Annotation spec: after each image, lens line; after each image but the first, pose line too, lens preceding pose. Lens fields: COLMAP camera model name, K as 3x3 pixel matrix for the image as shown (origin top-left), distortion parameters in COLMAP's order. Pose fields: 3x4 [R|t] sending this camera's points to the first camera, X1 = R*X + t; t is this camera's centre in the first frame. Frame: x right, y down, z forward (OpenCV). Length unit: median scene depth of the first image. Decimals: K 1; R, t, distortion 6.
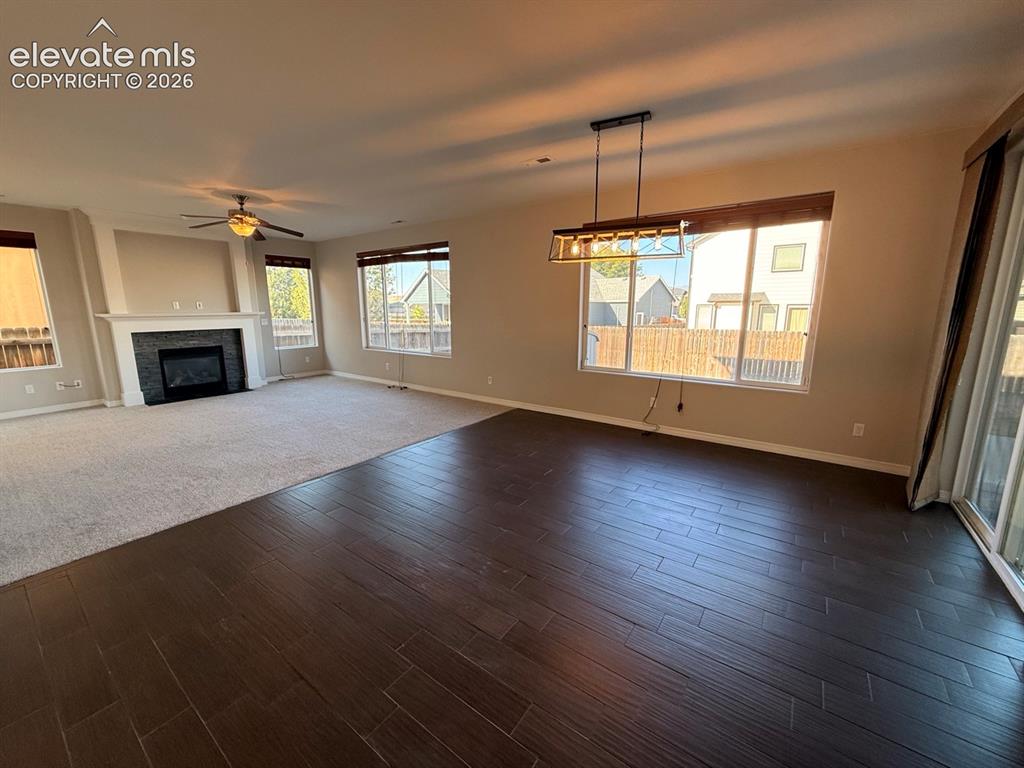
lens RADIAL K [[407.7, 0, 508.0], [0, 407.7, 383.5], [0, 0, 1]] dist [0.000134, -0.000349]
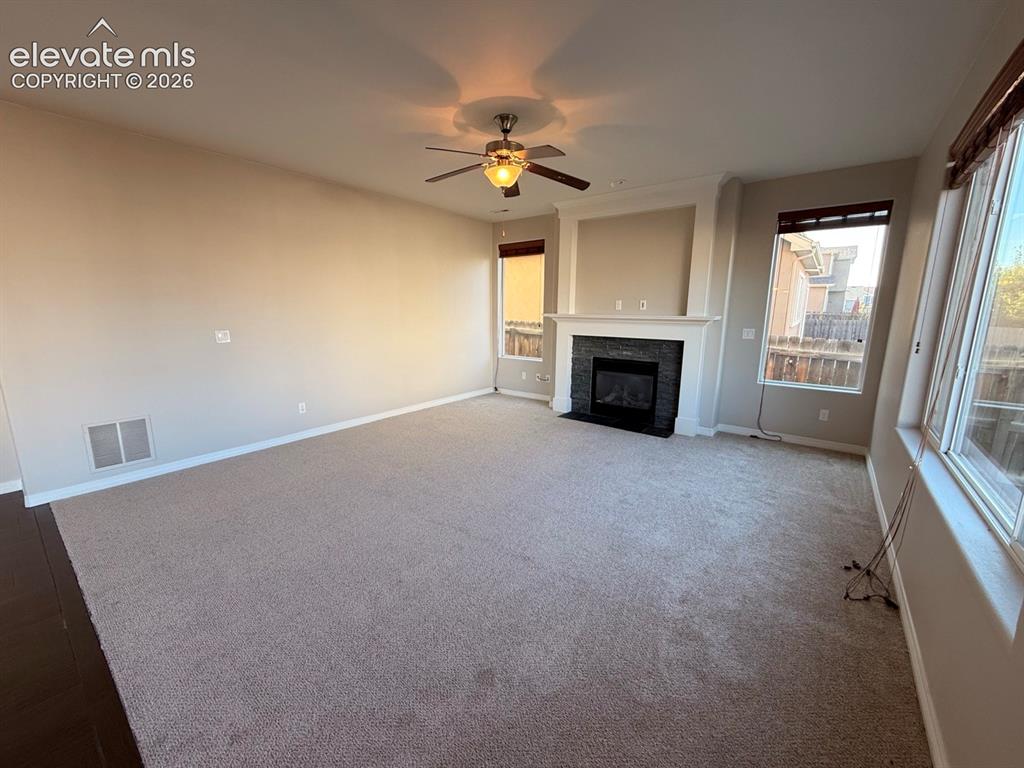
lens RADIAL K [[407.7, 0, 508.0], [0, 407.7, 383.5], [0, 0, 1]] dist [0.000134, -0.000349]
pose [[-0.027133, 0.186039, -0.982168, -0.003953], [-0.192991, 0.963070, 0.187753, -0.146552], [0.980825, 0.194644, 0.009772, 0.782349]]
